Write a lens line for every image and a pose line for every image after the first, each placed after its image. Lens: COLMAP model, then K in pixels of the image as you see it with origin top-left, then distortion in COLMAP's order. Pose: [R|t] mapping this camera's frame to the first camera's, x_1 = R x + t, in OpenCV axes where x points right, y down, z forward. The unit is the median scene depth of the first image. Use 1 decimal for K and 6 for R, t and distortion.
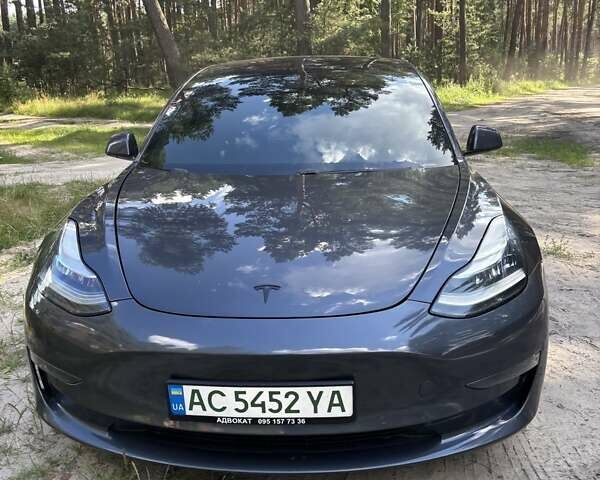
lens RADIAL K [[599.8, 0, 300.8], [0, 599.8, 241.6], [0, 0, 1]] dist [0.016139, 0.000000]
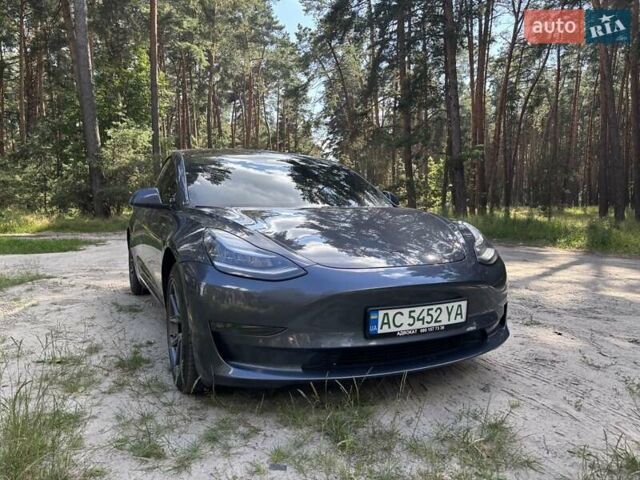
lens RADIAL K [[477.8, 0, 321.7], [0, 477.8, 243.3], [0, 0, 1]] dist [0.051868, -0.050491]
pose [[0.874406, -0.015712, 0.484940, -0.899432], [0.110332, 0.979730, -0.167198, 0.257830], [-0.472483, 0.199703, 0.858416, 0.007784]]
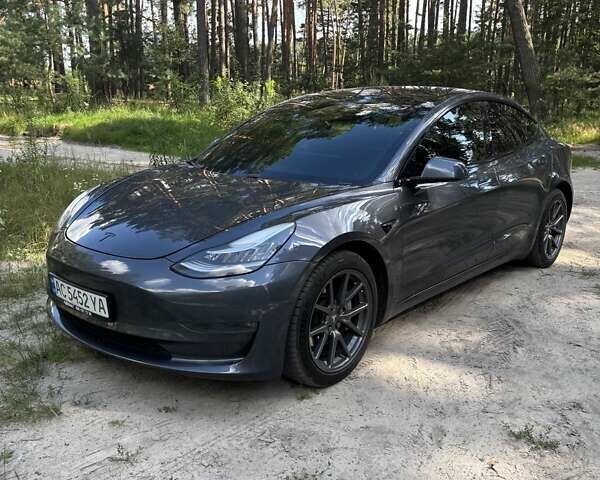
lens RADIAL K [[599.8, 0, 297.6], [0, 599.8, 241.0], [0, 0, 1]] dist [0.016139, 0.000000]
pose [[0.793205, 0.178094, -0.582330, 1.376670], [-0.192053, 0.980637, 0.038308, -0.068447], [0.577877, 0.081452, 0.812049, -0.023882]]
